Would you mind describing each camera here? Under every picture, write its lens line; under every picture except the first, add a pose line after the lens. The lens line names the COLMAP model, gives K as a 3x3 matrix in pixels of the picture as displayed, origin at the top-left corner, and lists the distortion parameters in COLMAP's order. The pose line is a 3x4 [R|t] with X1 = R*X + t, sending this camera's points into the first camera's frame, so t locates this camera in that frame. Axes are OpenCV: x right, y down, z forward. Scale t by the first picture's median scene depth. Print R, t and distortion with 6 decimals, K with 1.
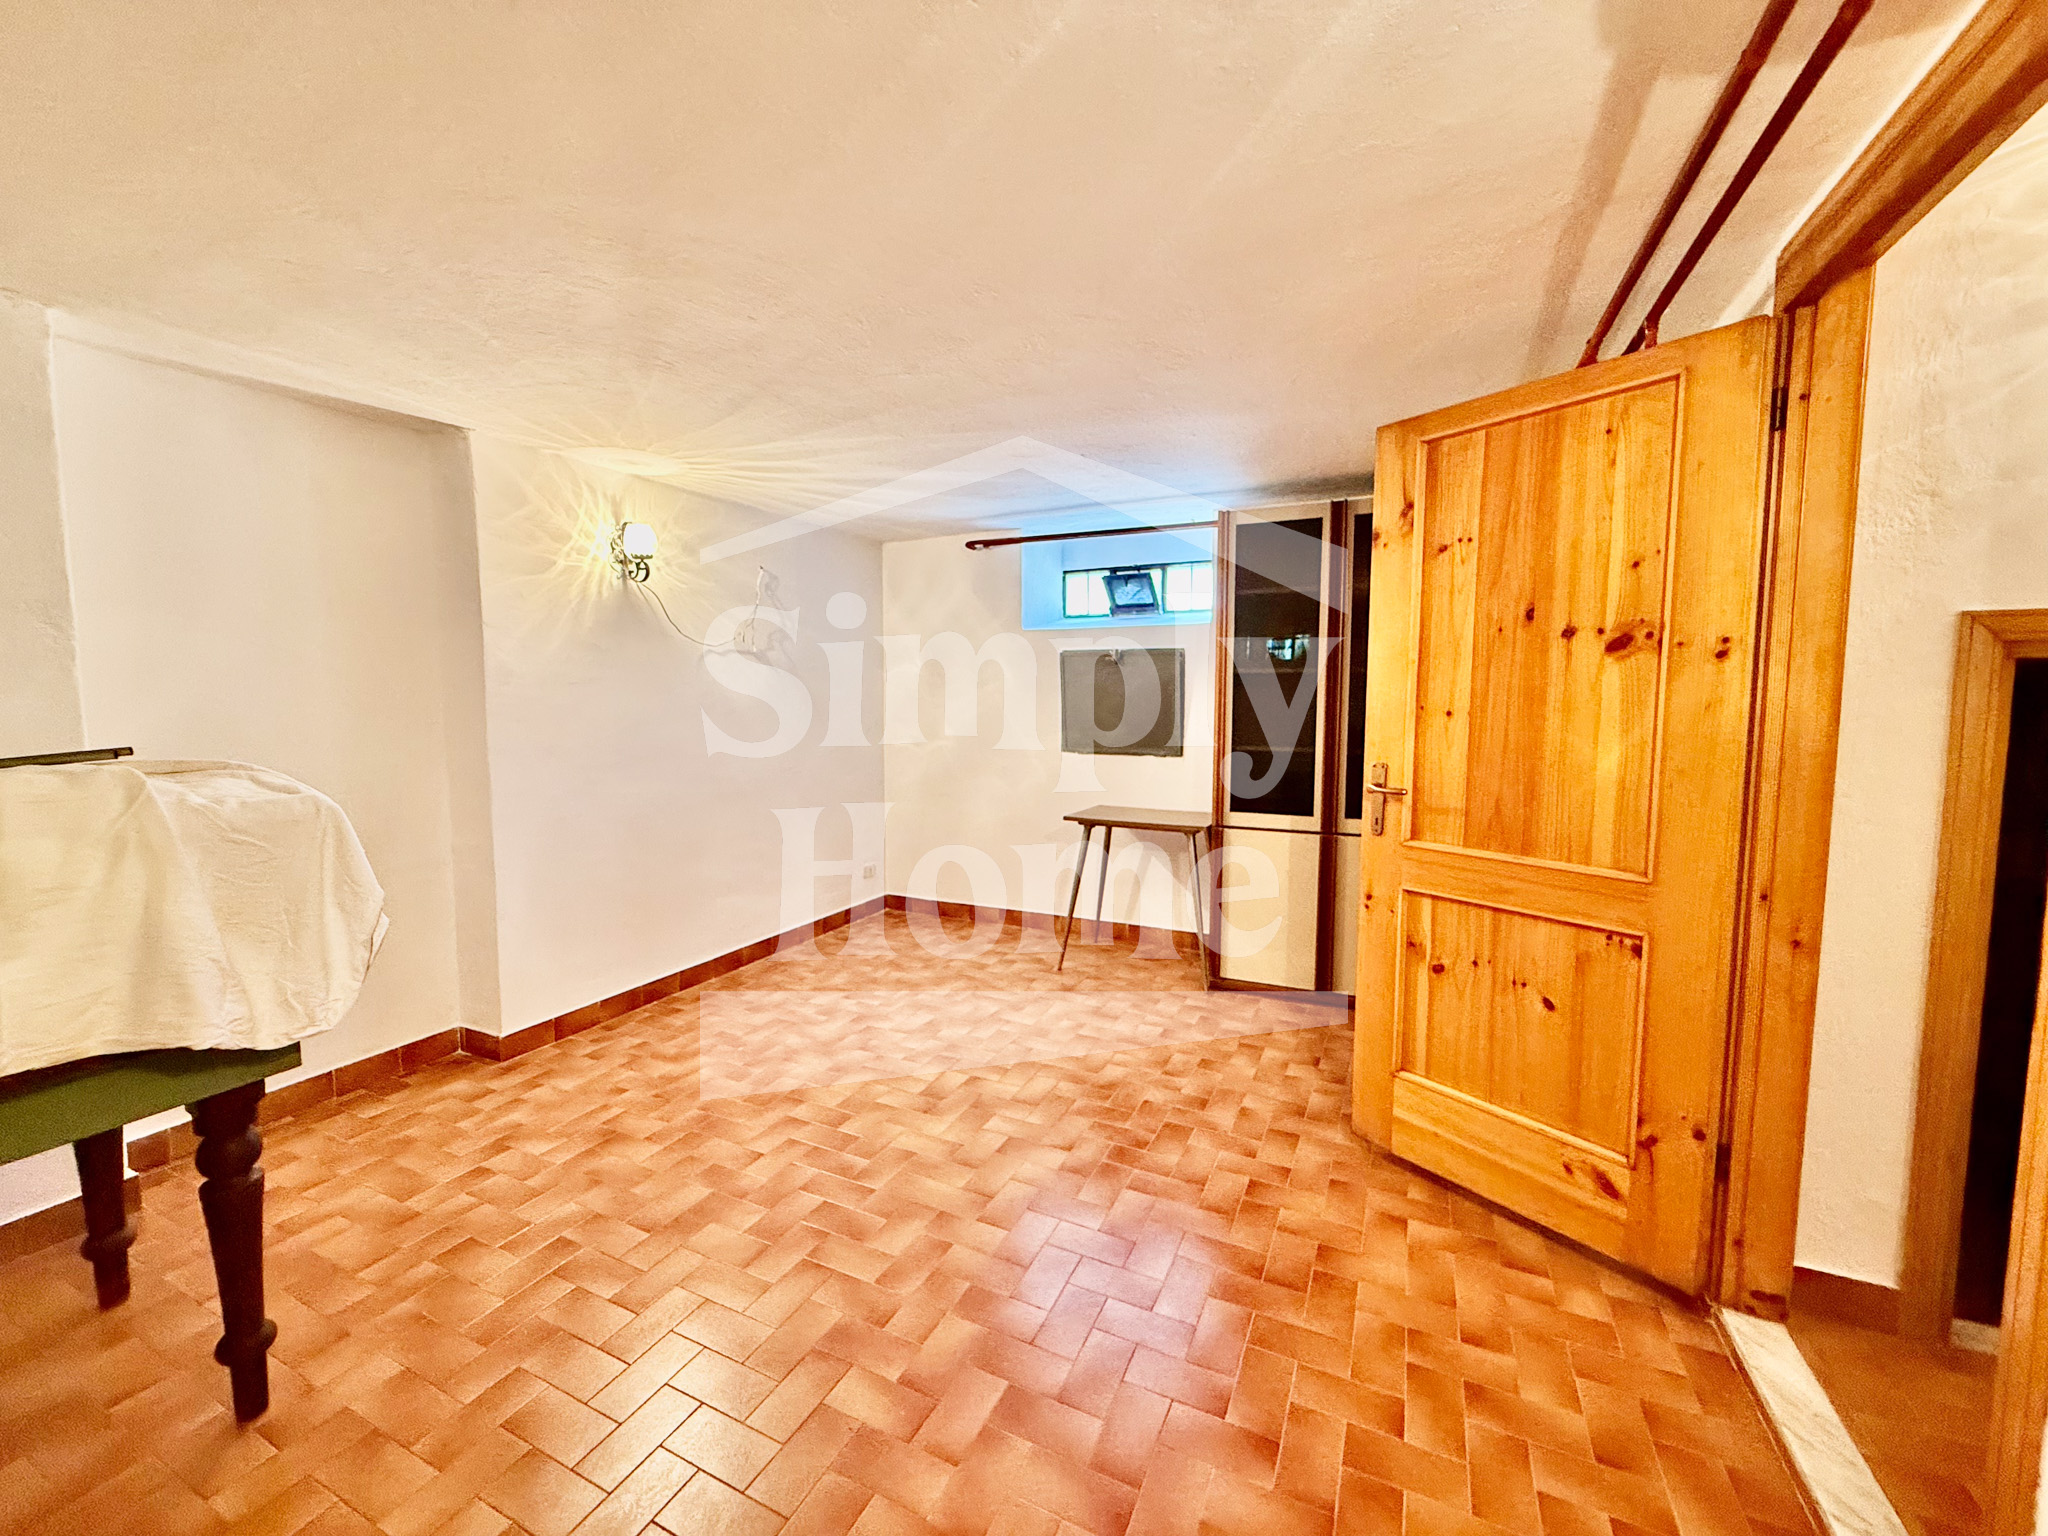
lens RADIAL K [[822.2, 0, 1019.3], [0, 822.2, 770.9], [0, 0, 1]] dist [-0.000583, 0.000014]
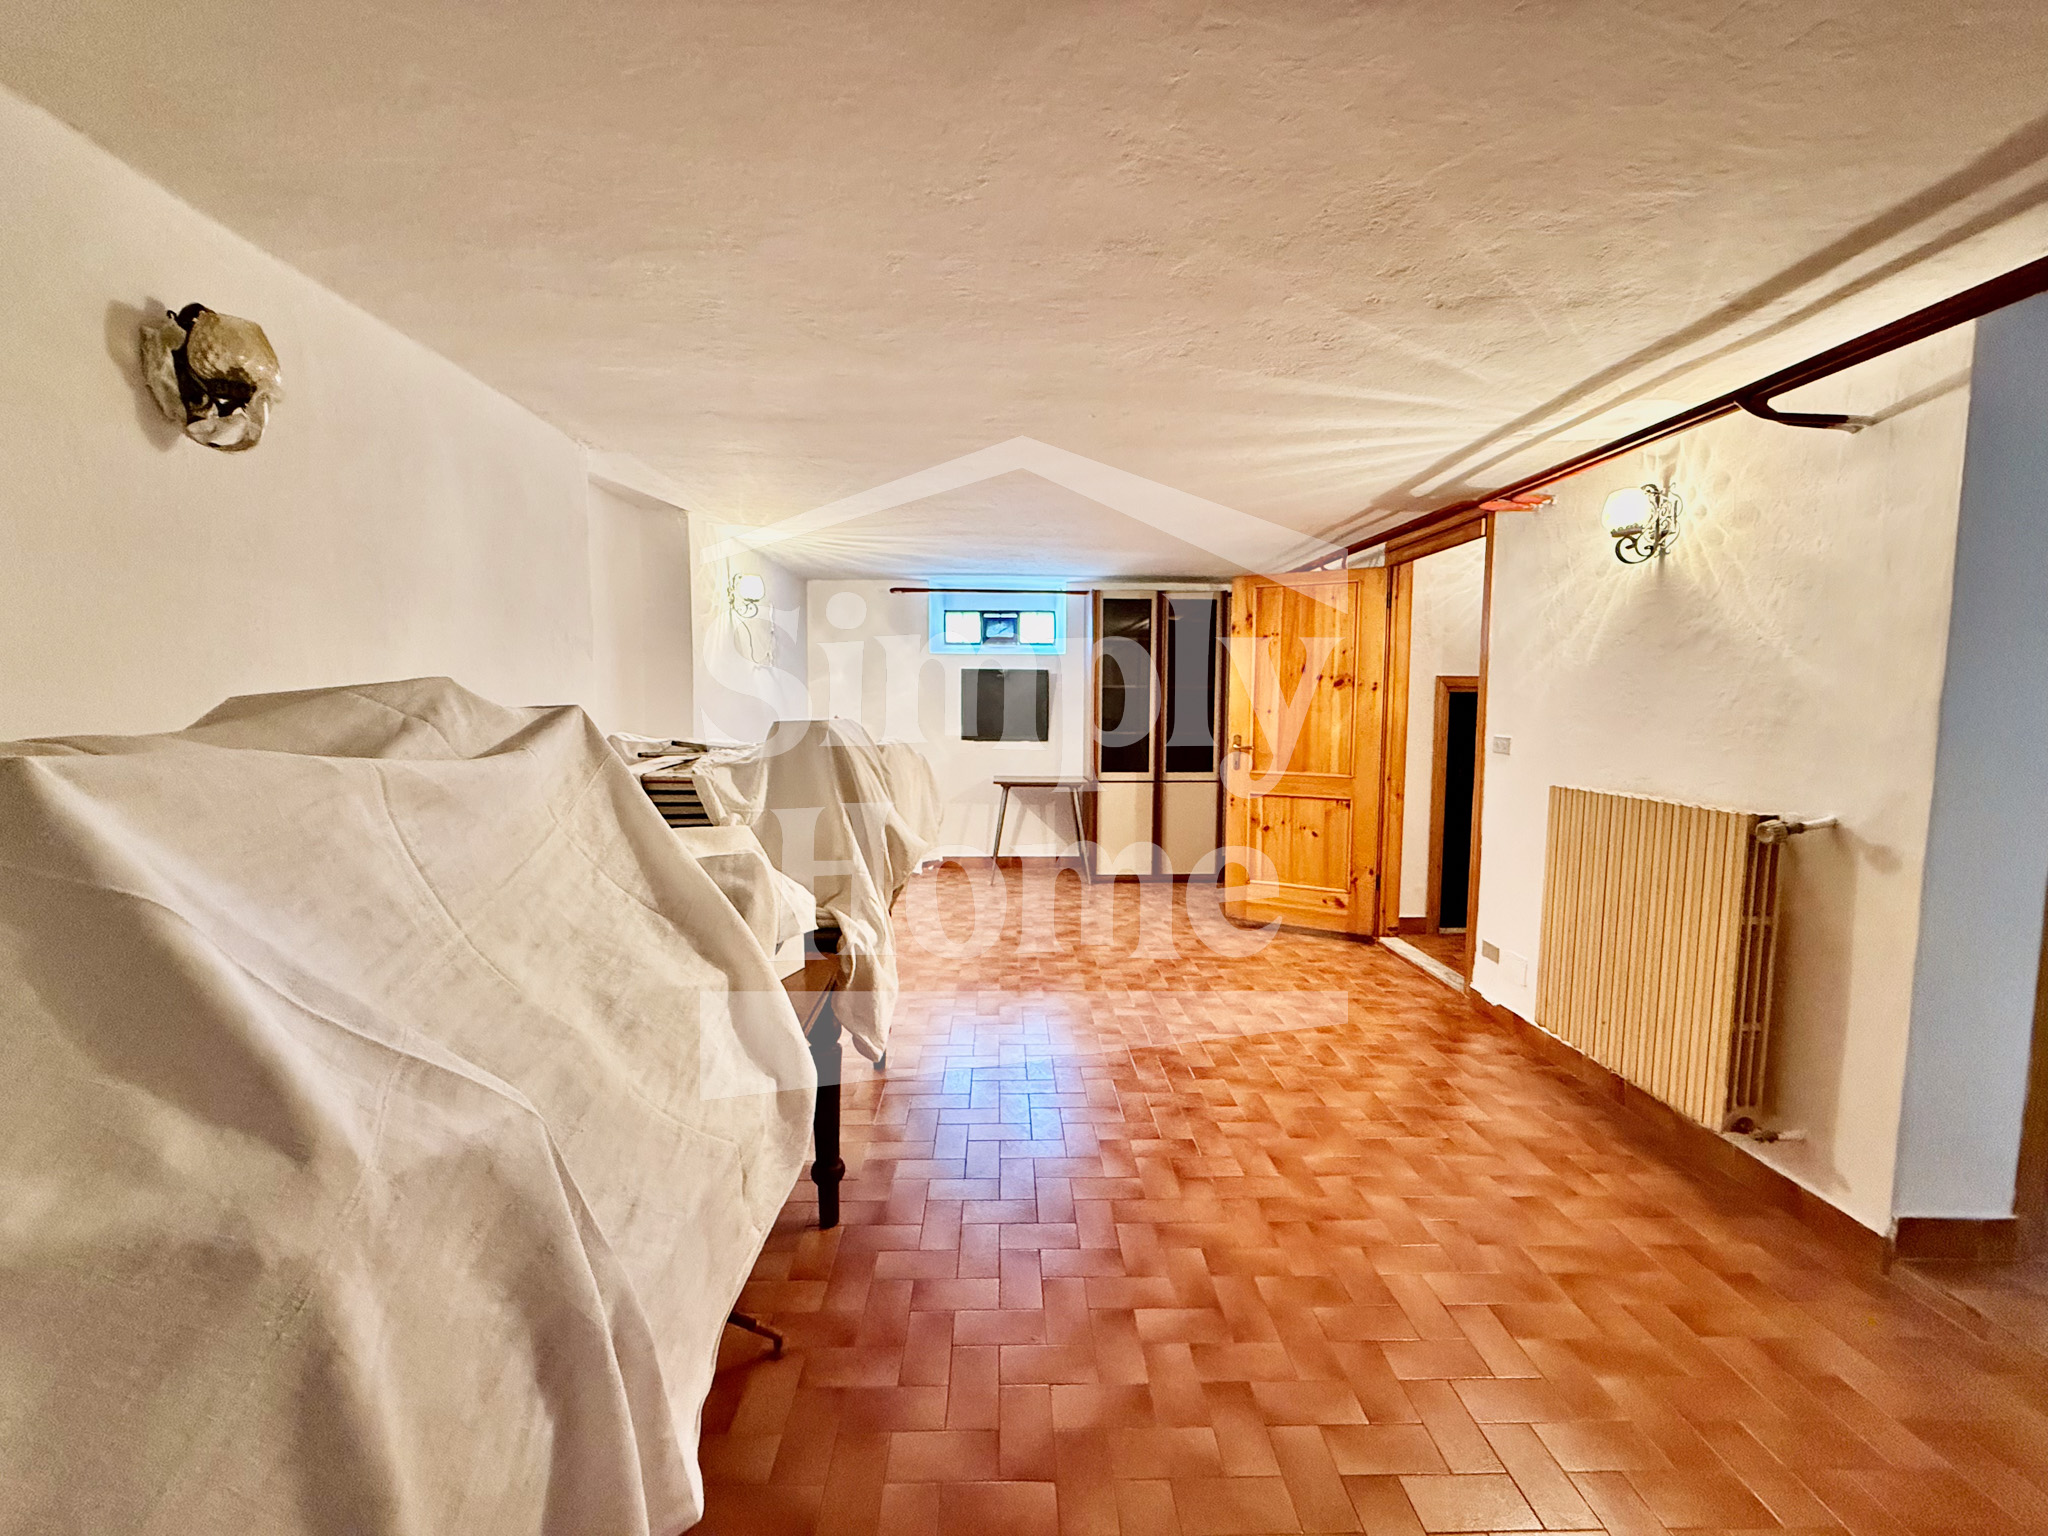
lens RADIAL K [[822.2, 0, 1021.5], [0, 822.2, 769.1], [0, 0, 1]] dist [-0.000583, 0.000014]
pose [[0.890795, -0.035818, 0.452991, -1.089623], [0.037262, 0.999289, 0.005740, 0.048374], [-0.452874, 0.011766, 0.891497, -0.676058]]
